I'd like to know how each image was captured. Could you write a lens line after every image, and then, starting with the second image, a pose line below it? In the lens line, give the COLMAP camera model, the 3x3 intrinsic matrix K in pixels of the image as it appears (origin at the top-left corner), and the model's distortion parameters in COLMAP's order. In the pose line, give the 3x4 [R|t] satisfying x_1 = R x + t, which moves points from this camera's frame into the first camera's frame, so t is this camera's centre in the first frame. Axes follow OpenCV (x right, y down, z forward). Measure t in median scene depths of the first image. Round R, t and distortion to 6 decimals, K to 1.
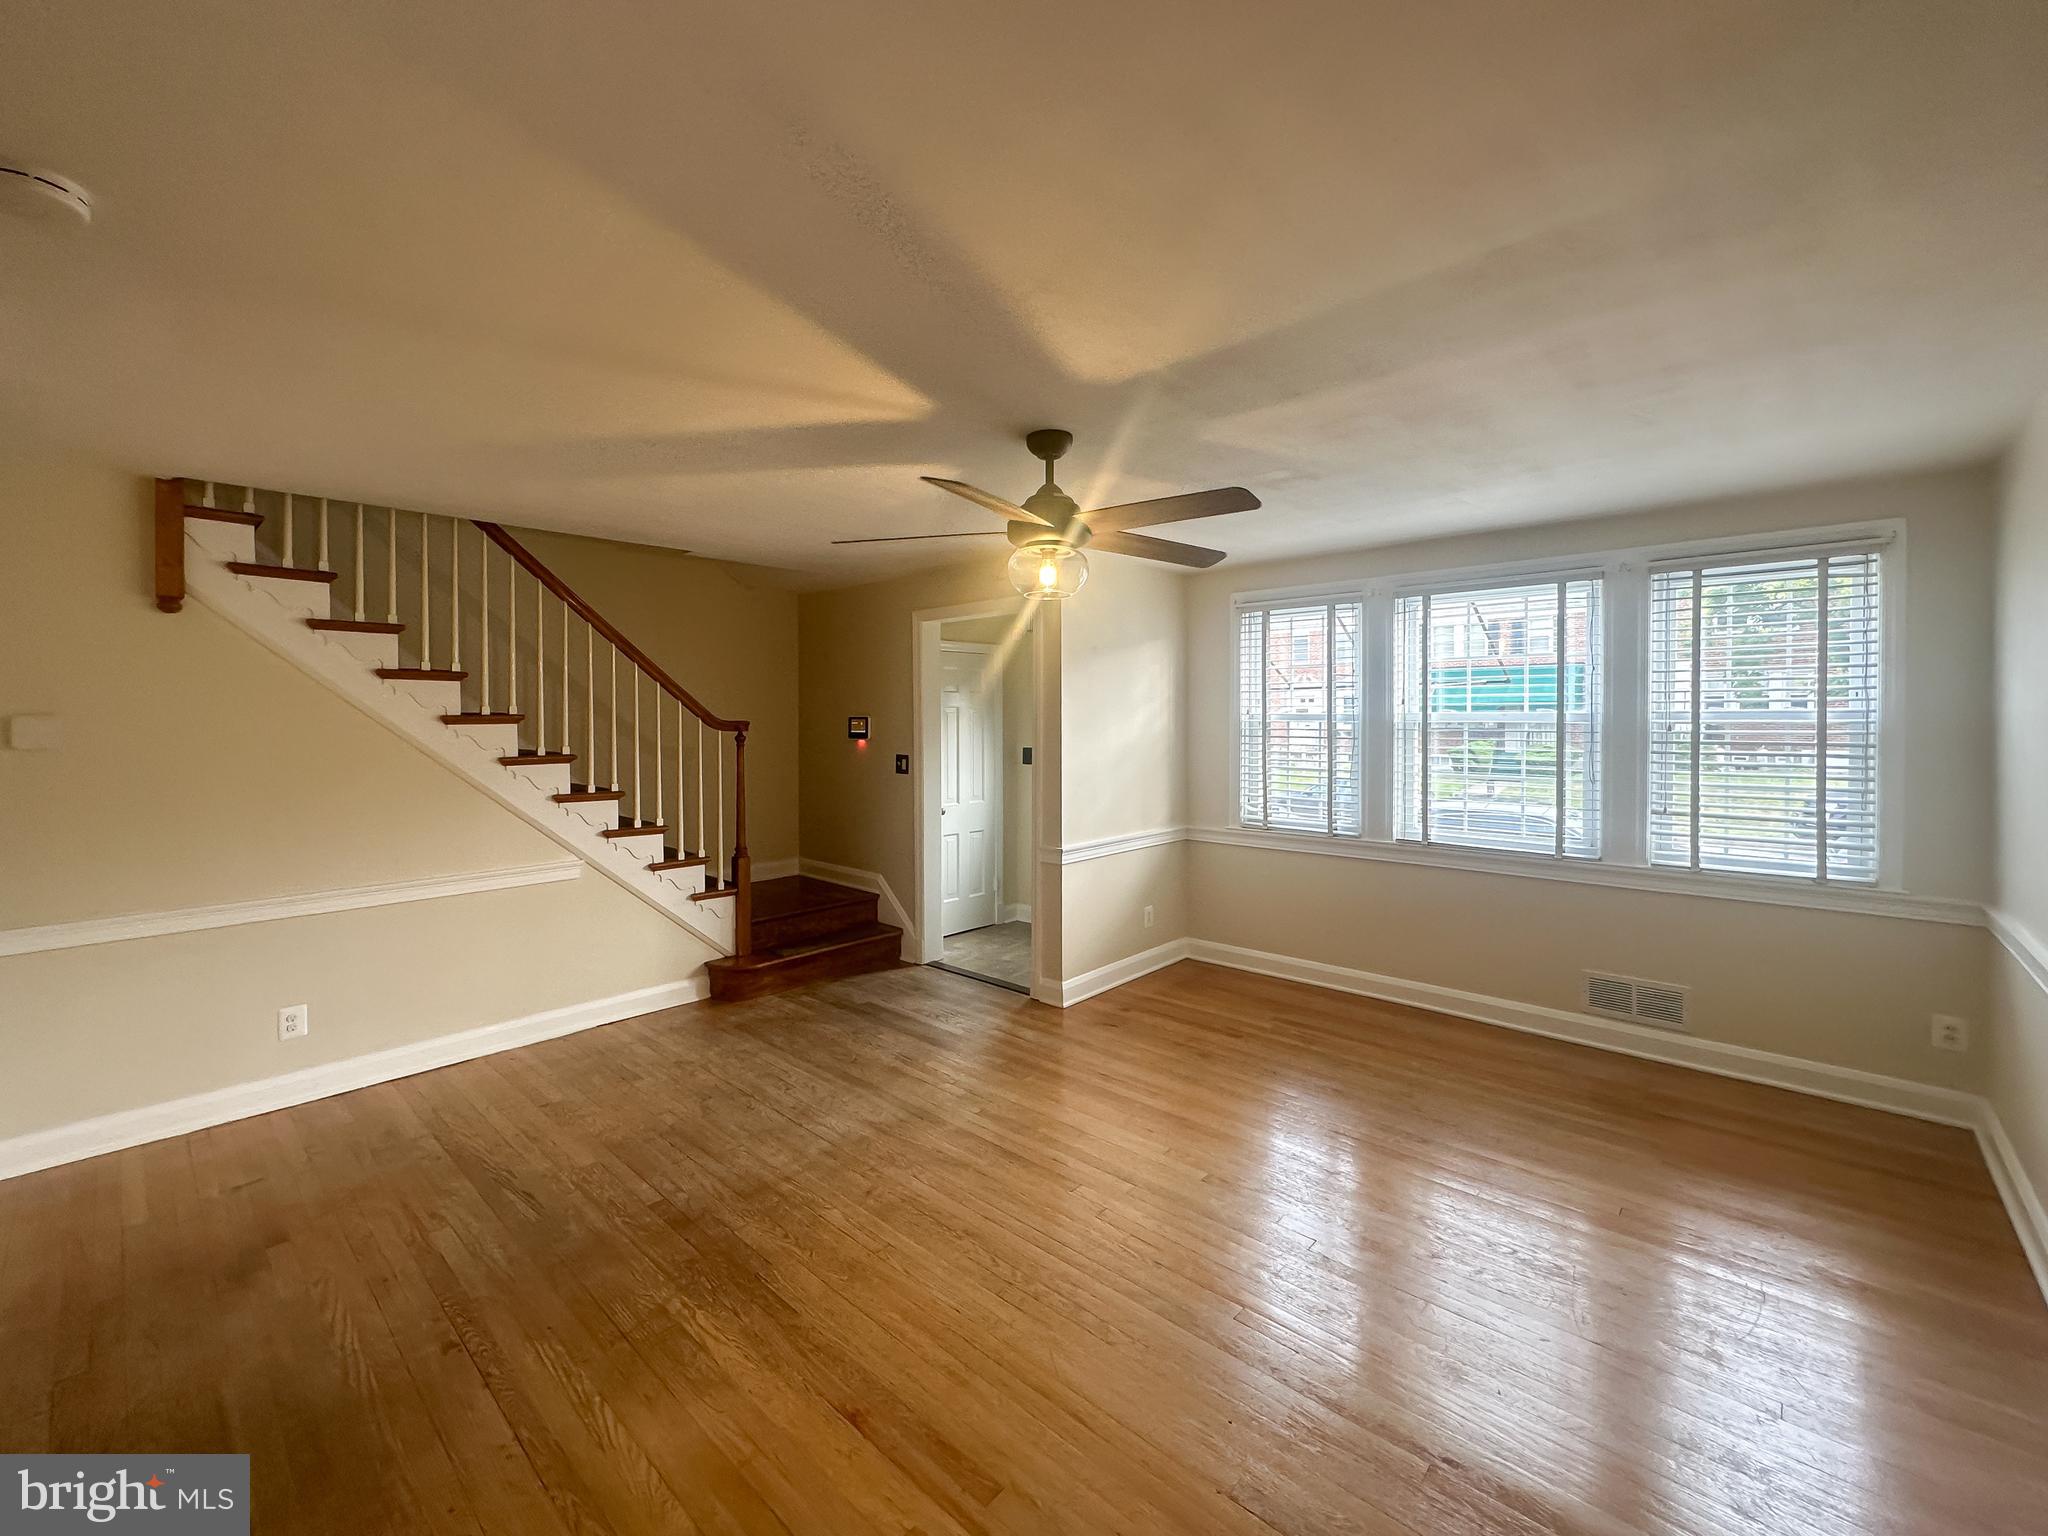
lens RADIAL K [[843.8, 0, 1044.0], [0, 843.8, 728.7], [0, 0, 1]] dist [-0.000977, -0.000004]
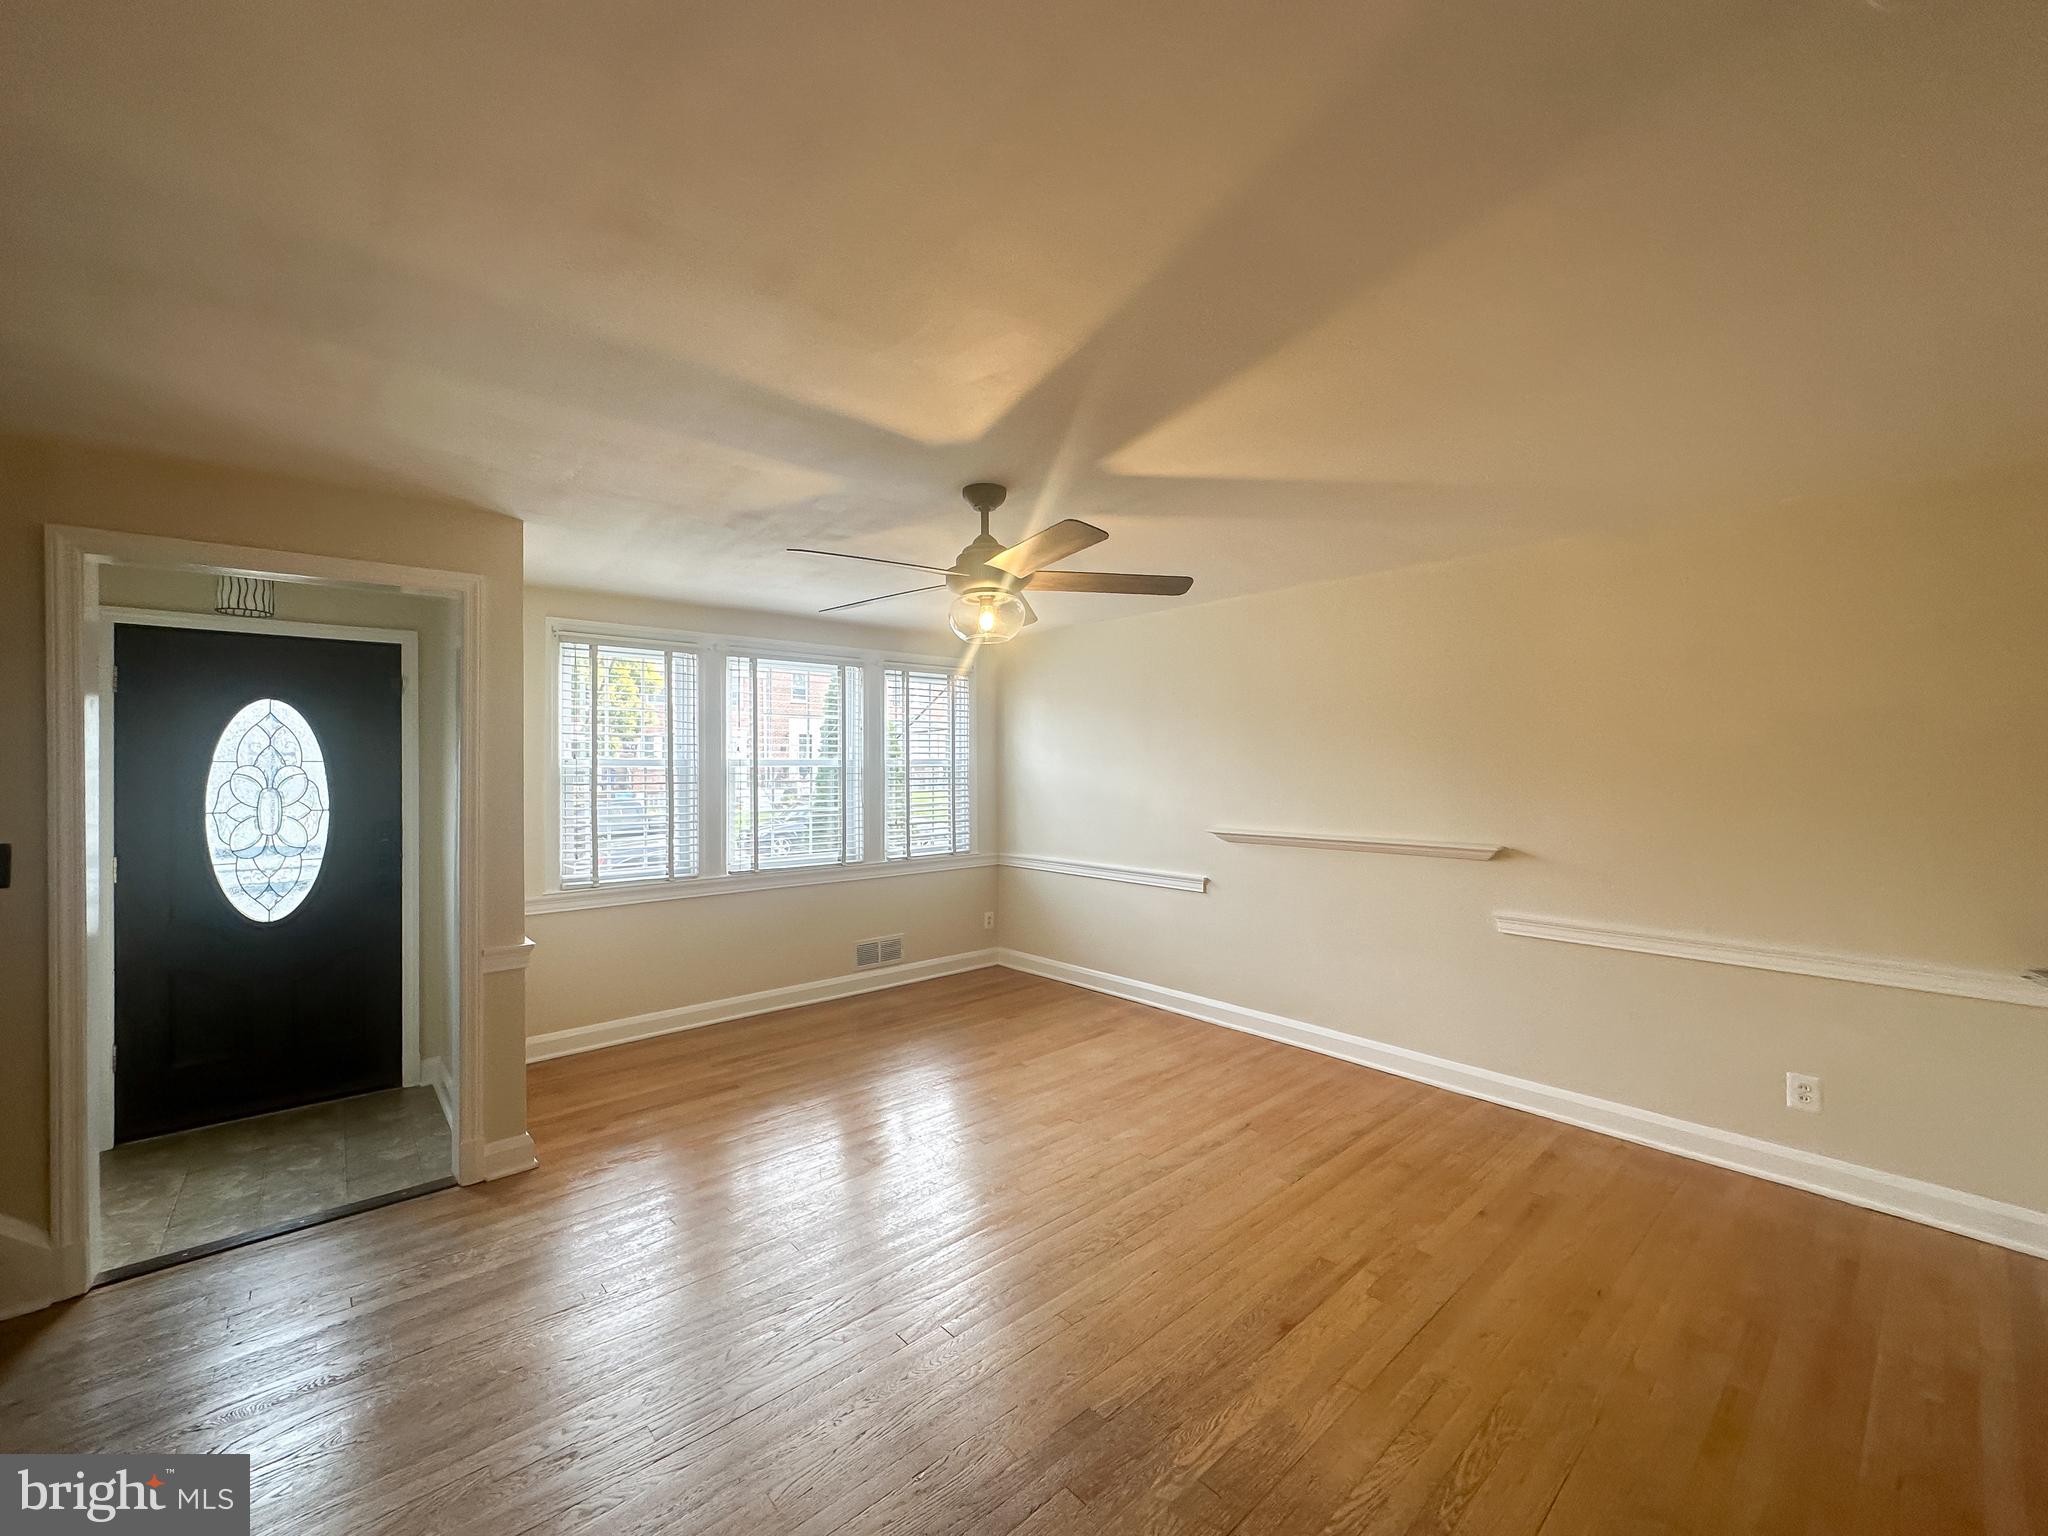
lens RADIAL K [[815.1, 0, 984.4], [0, 815.1, 767.0], [0, 0, 1]] dist [-0.000629, -0.000026]
pose [[0.140793, 0.001393, 0.990038, -0.681988], [0.017651, 0.999837, -0.003917, 0.002817], [-0.989882, 0.018027, 0.140746, 0.588303]]
